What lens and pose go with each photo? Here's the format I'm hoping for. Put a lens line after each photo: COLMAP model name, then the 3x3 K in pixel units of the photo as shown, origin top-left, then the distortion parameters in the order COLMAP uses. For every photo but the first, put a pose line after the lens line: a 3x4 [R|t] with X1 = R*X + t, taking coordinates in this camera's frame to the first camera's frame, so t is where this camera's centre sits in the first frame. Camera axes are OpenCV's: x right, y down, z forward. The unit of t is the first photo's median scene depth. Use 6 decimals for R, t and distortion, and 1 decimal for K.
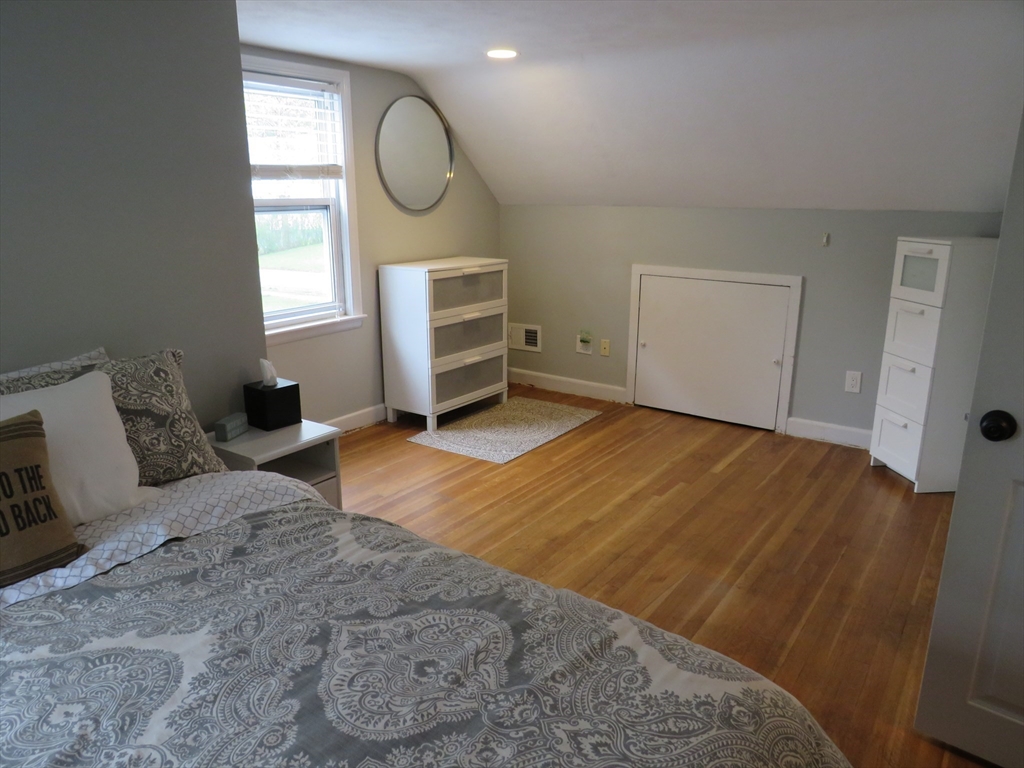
lens RADIAL K [[726.5, 0, 507.6], [0, 726.5, 385.1], [0, 0, 1]] dist [-0.052637, 0.050126]
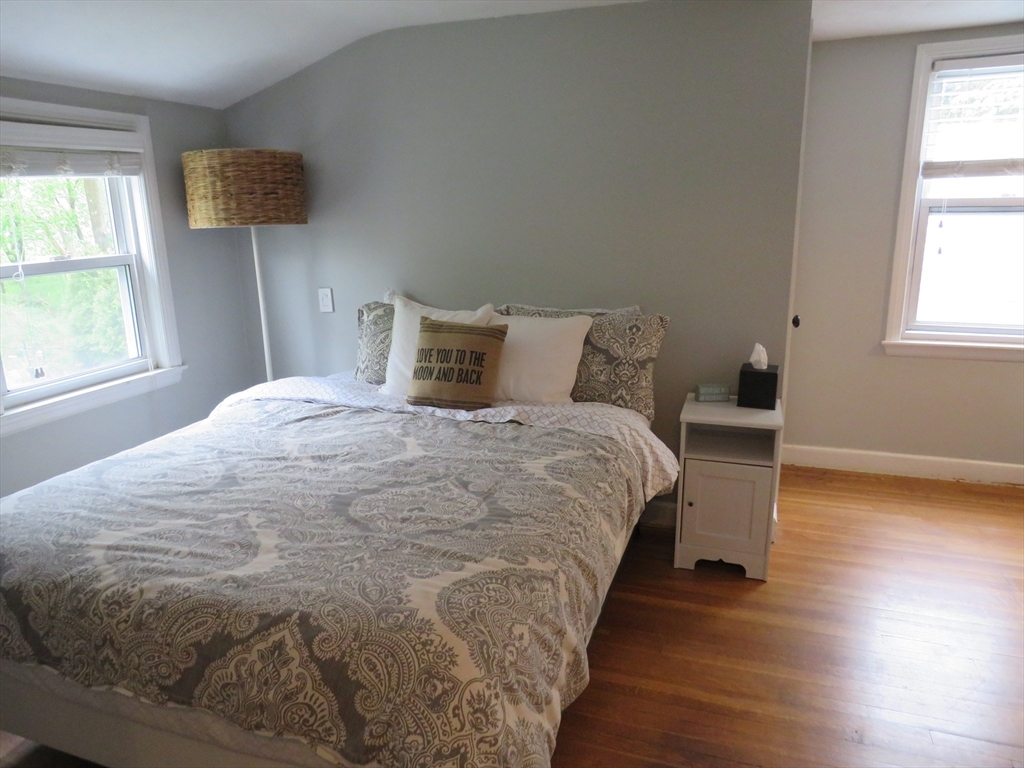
lens RADIAL K [[726.5, 0, 507.6], [0, 726.5, 385.1], [0, 0, 1]] dist [-0.052637, 0.050126]
pose [[0.289804, 0.235052, -0.927774, 1.012686], [-0.233274, 0.957487, 0.169713, -0.125406], [0.928223, 0.167242, 0.332315, 0.495742]]
